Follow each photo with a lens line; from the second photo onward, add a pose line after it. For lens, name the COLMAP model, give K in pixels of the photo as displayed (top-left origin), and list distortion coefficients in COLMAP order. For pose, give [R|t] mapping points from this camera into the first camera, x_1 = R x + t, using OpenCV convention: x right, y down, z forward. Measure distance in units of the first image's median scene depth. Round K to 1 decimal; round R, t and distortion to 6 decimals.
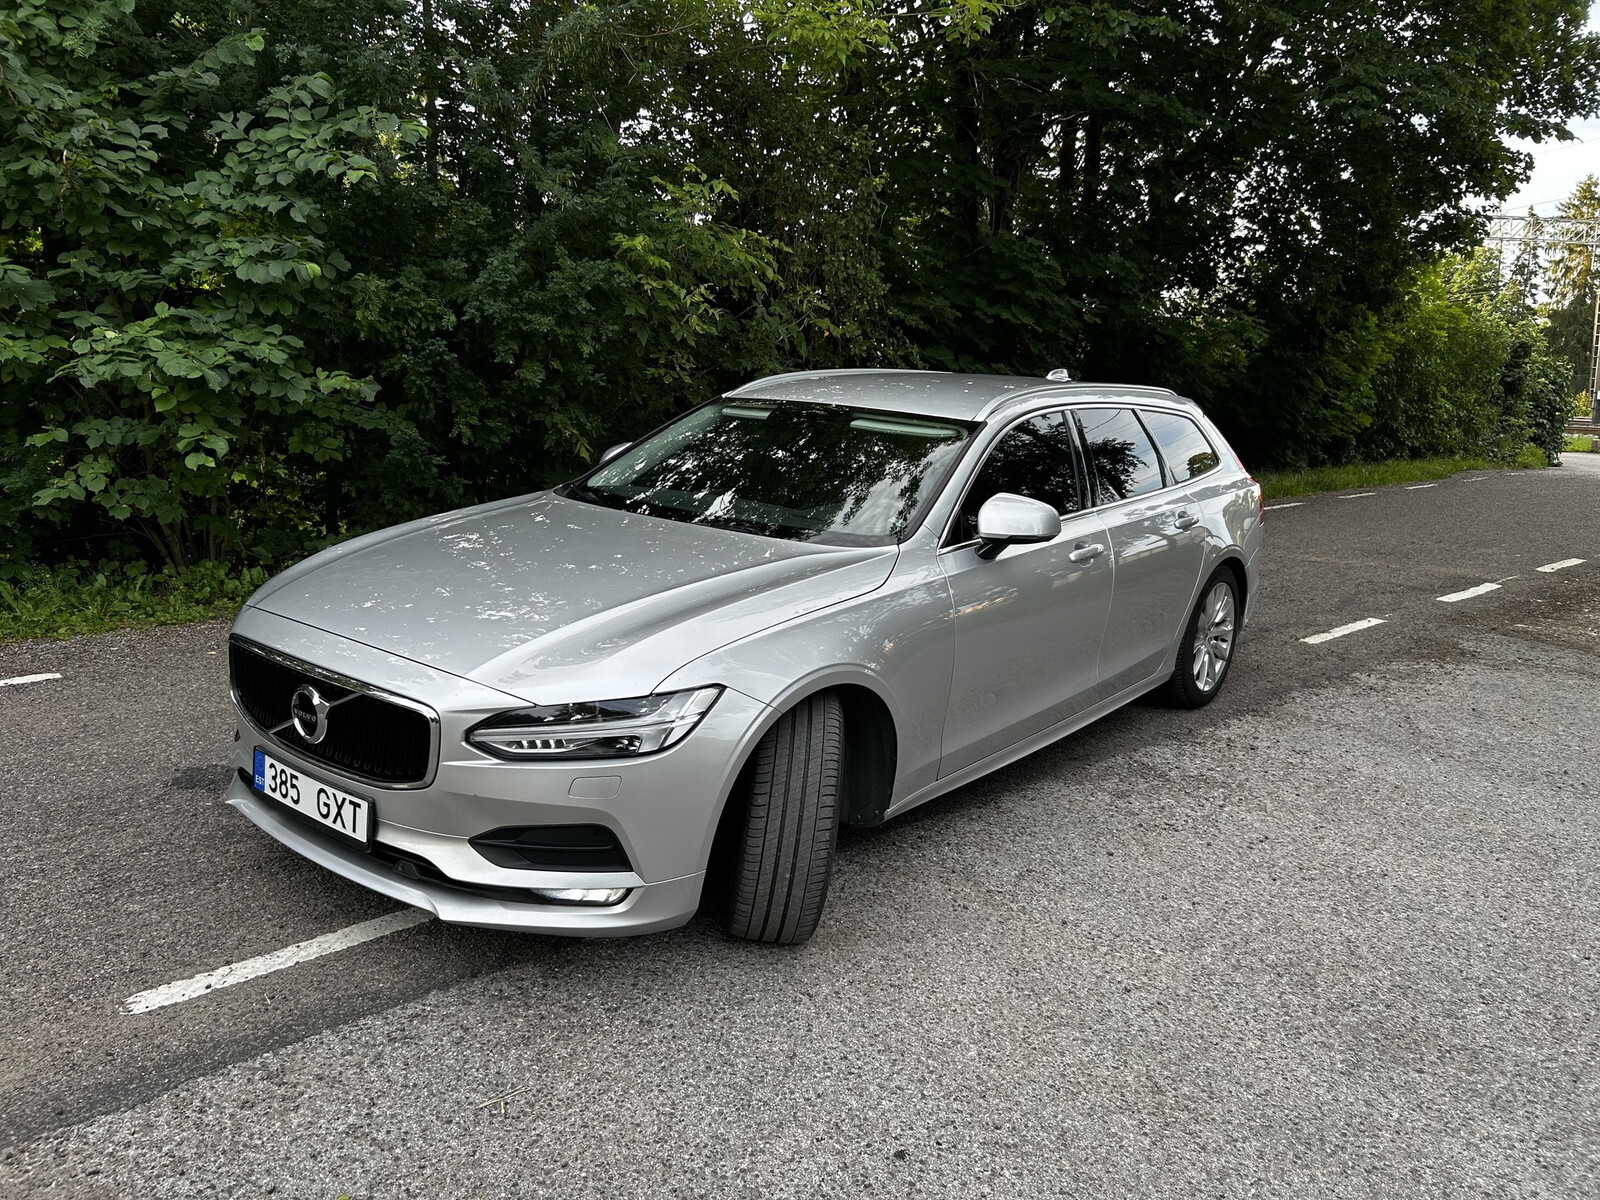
lens RADIAL K [[1225.6, 0, 797.9], [0, 1225.6, 600.3], [0, 0, 1]] dist [0.042263, -0.044826]
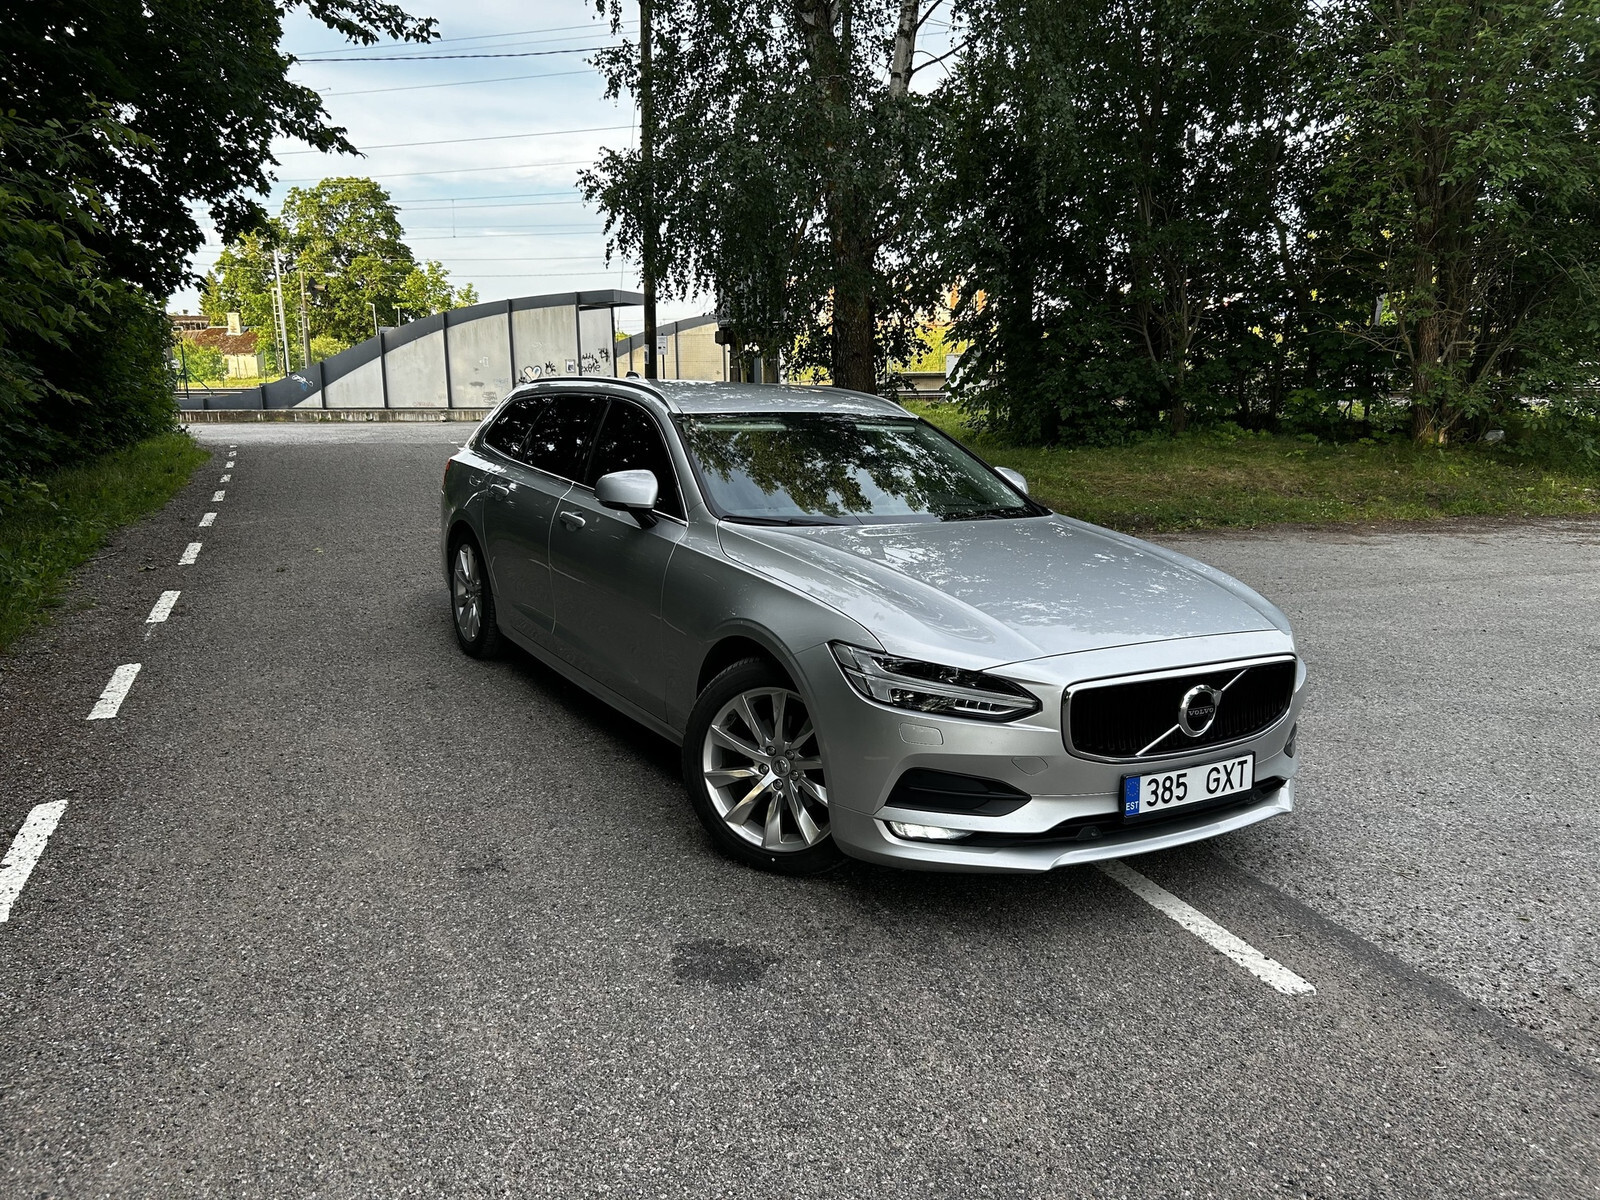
lens RADIAL K [[1225.6, 0, 799.4], [0, 1225.6, 602.7], [0, 0, 1]] dist [0.042263, -0.044826]
pose [[0.343689, -0.211668, 0.914918, -1.574550], [0.195291, 0.969077, 0.150837, -0.251798], [-0.918553, 0.126834, 0.374398, 0.925400]]
